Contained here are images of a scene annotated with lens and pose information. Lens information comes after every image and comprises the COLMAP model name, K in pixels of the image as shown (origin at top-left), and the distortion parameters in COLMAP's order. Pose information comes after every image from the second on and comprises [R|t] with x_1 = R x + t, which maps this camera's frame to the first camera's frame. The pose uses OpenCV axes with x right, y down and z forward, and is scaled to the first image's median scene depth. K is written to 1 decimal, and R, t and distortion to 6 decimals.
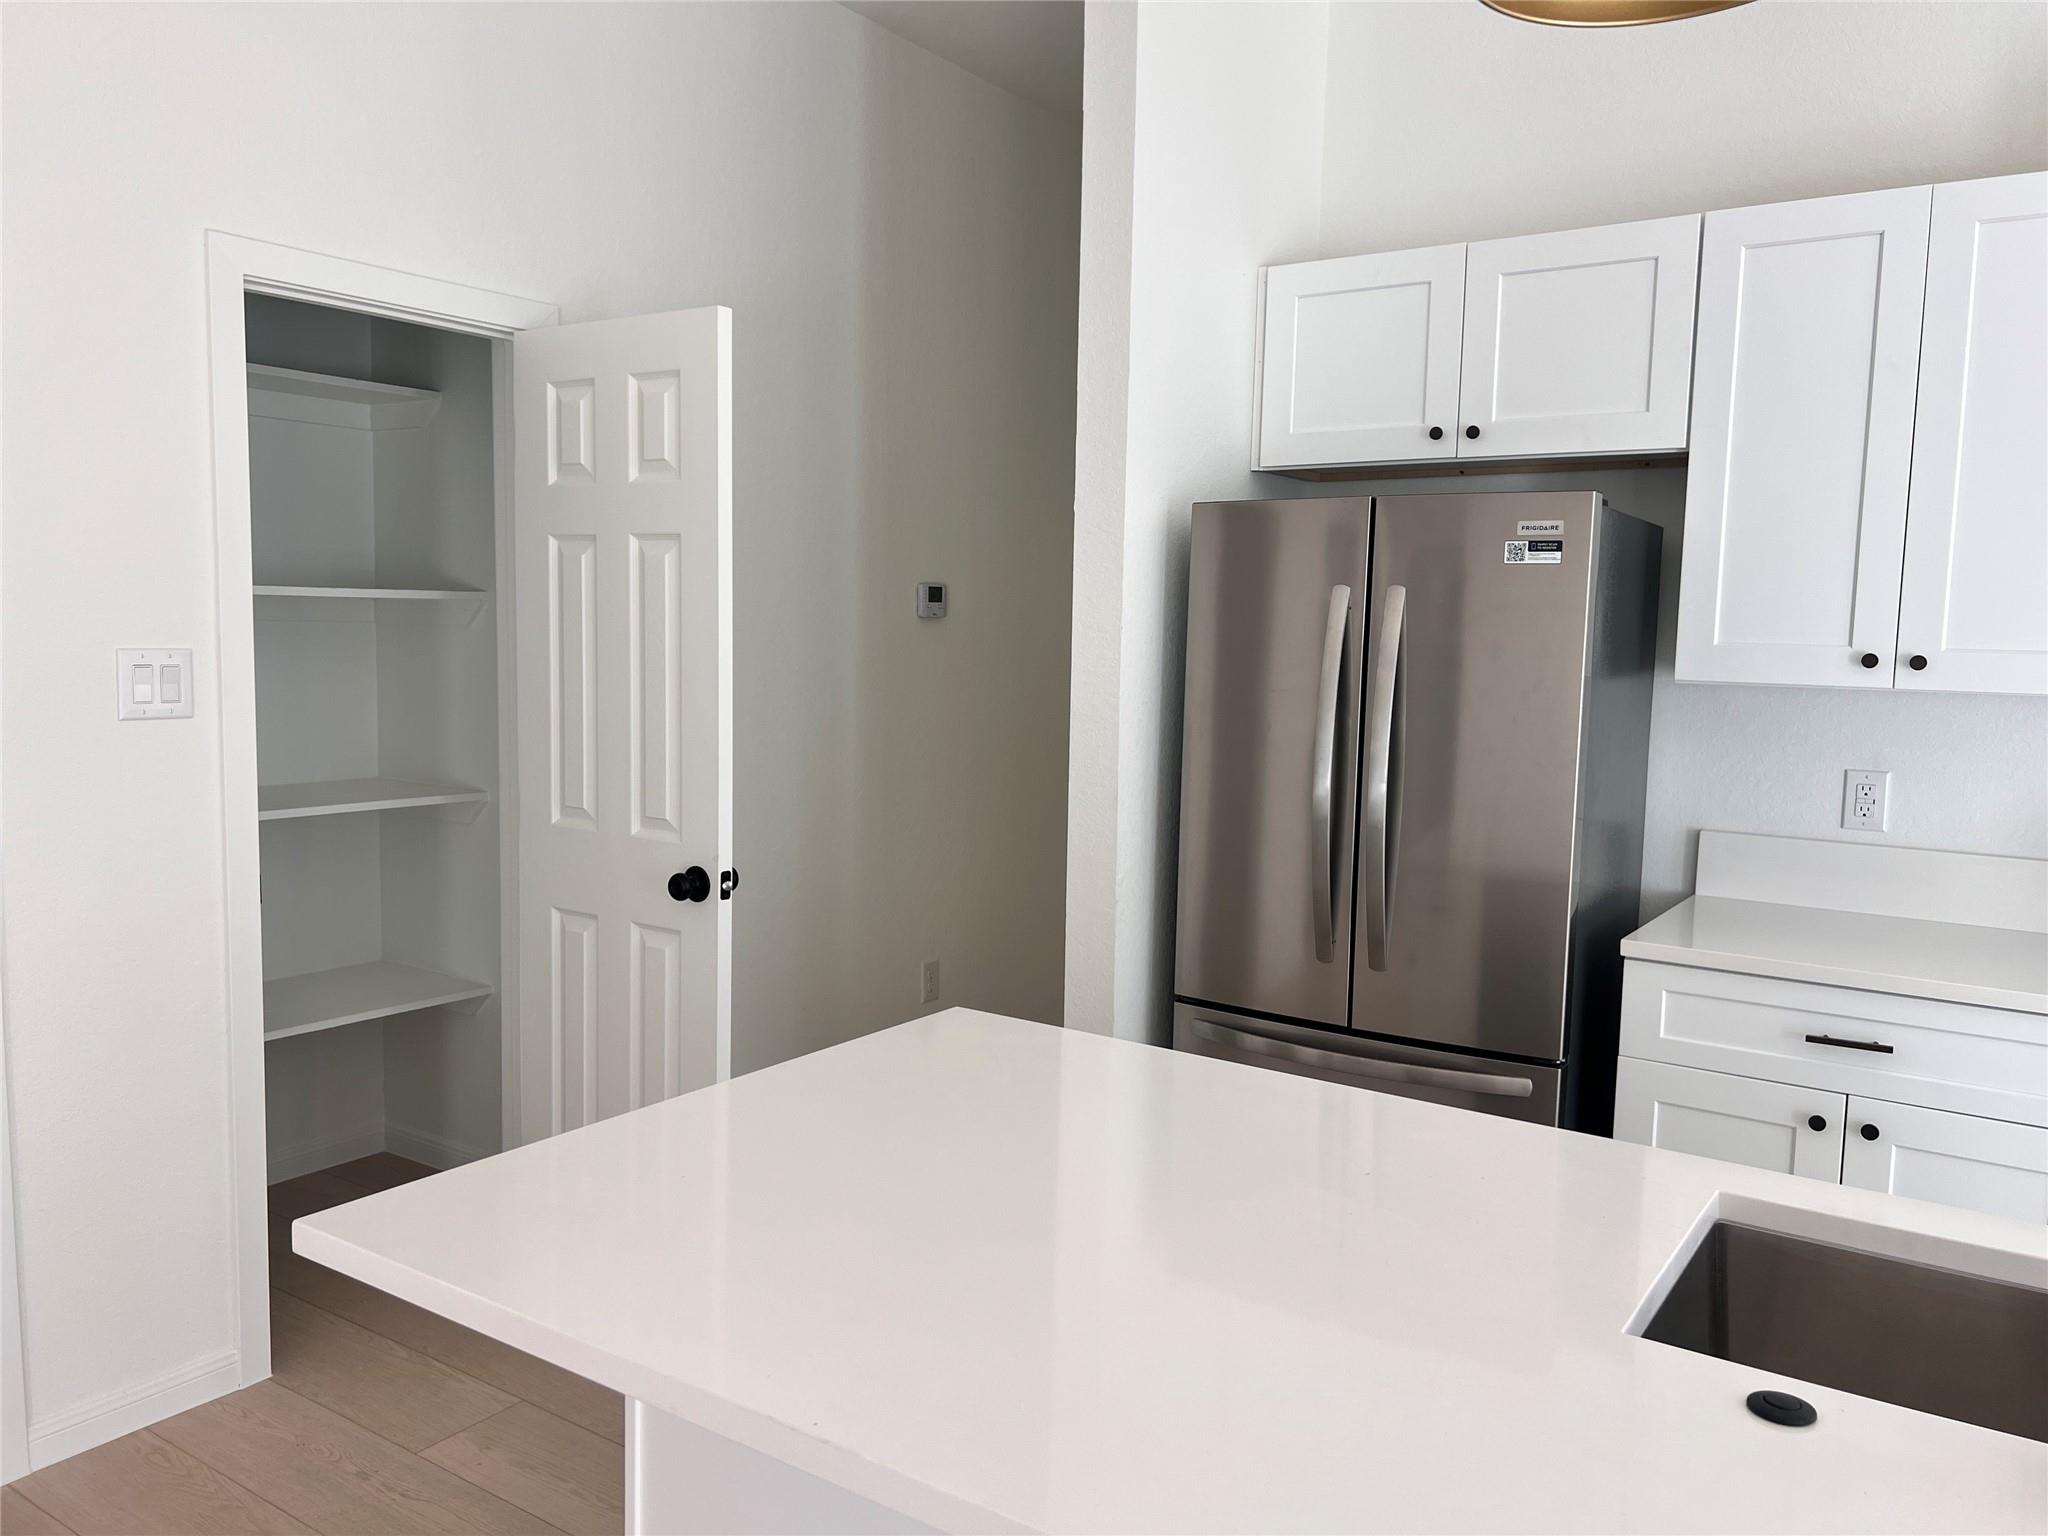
lens RADIAL K [[1534.5, 0, 1014.2], [0, 1534.5, 776.9], [0, 0, 1]] dist [0.064522, -0.067550]
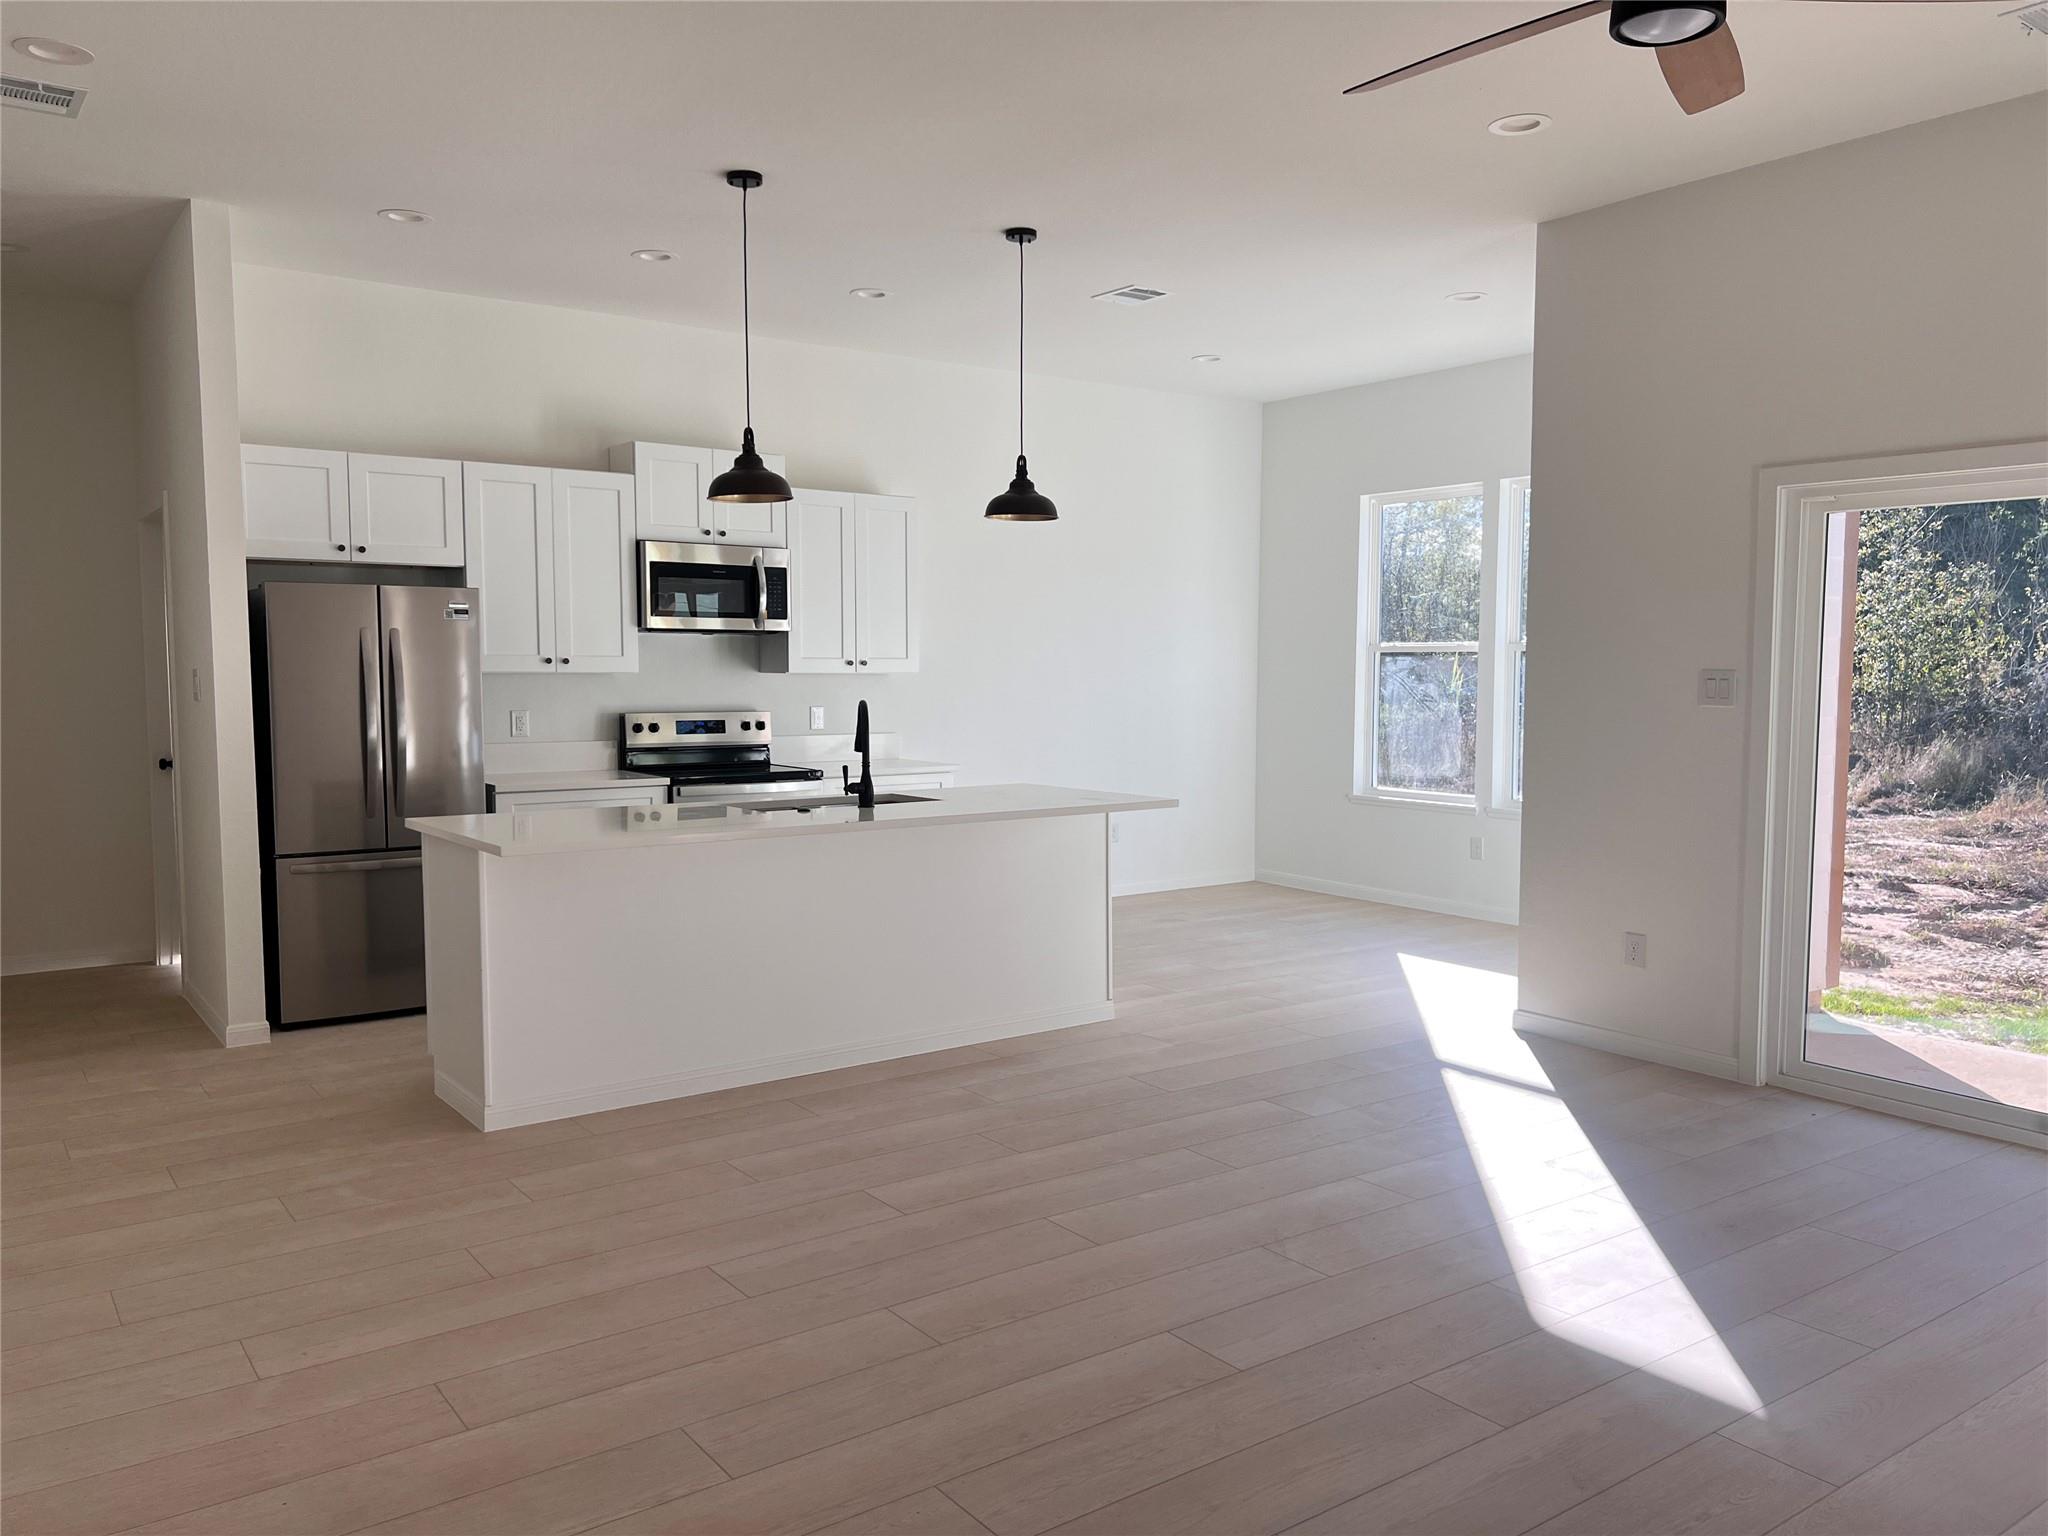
lens RADIAL K [[1534.5, 0, 1030.1], [0, 1534.5, 778.8], [0, 0, 1]] dist [0.064522, -0.067550]
pose [[0.333689, -0.091285, 0.938253, -1.377981], [0.098815, 0.993204, 0.061488, 0.031686], [-0.937490, 0.072196, 0.340442, -0.475274]]
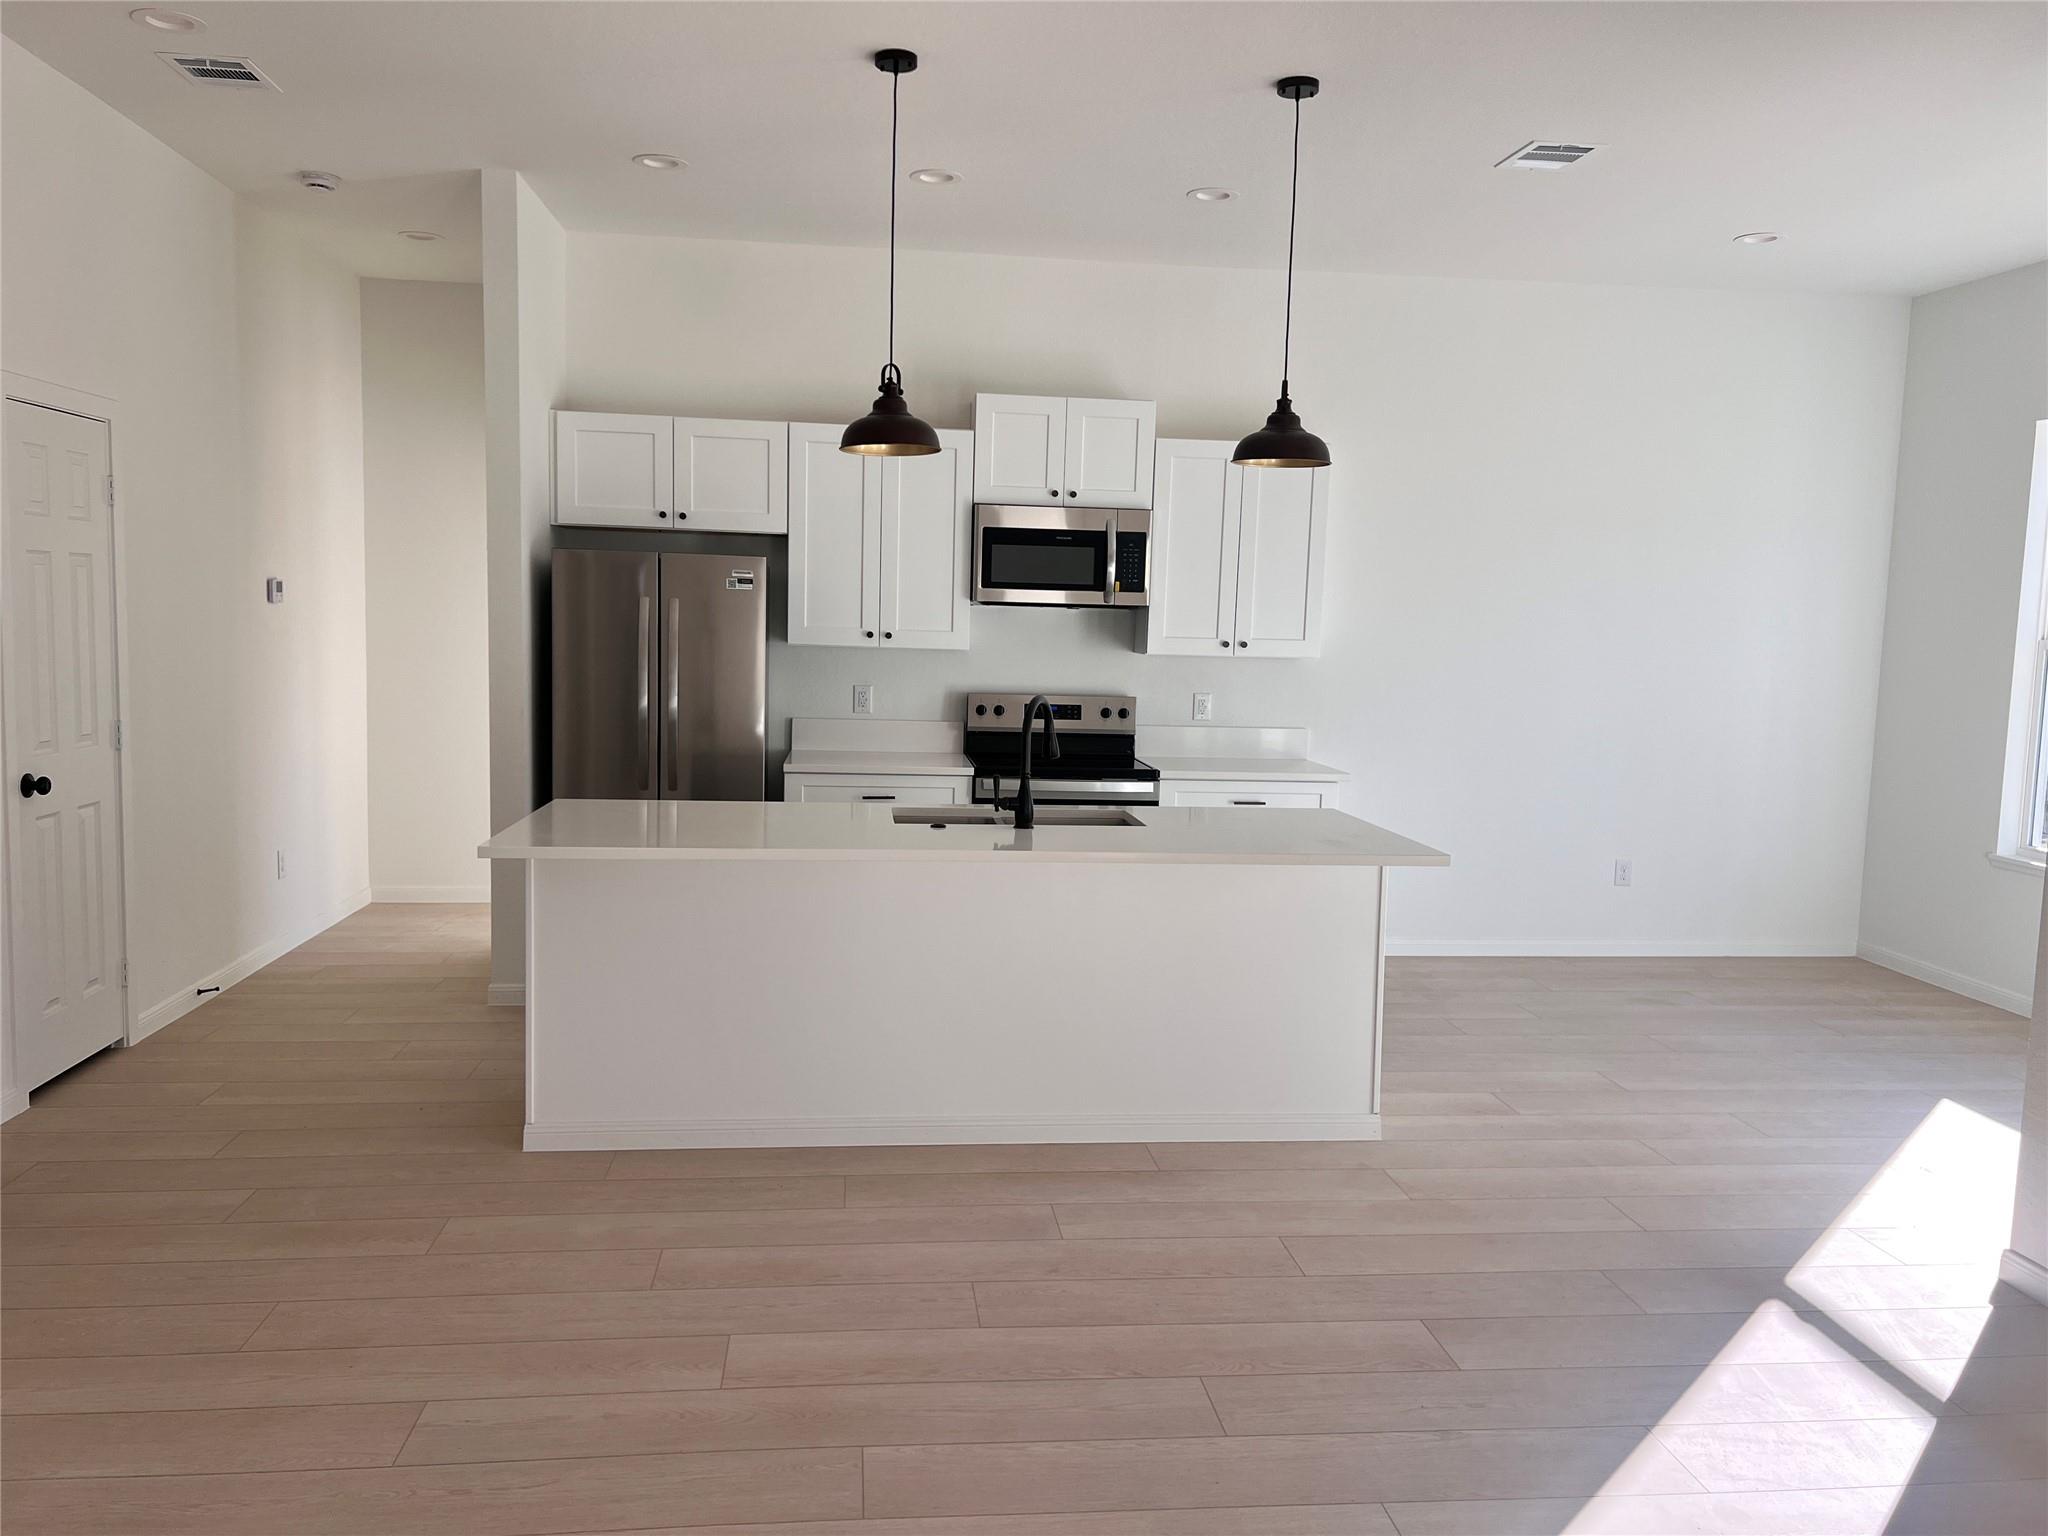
lens RADIAL K [[1534.5, 0, 1025.4], [0, 1534.5, 763.2], [0, 0, 1]] dist [0.064522, -0.067550]
pose [[0.756768, -0.061672, 0.650767, -0.696241], [0.052512, 0.998058, 0.033519, 0.045957], [-0.651571, 0.008807, 0.758537, -0.786795]]
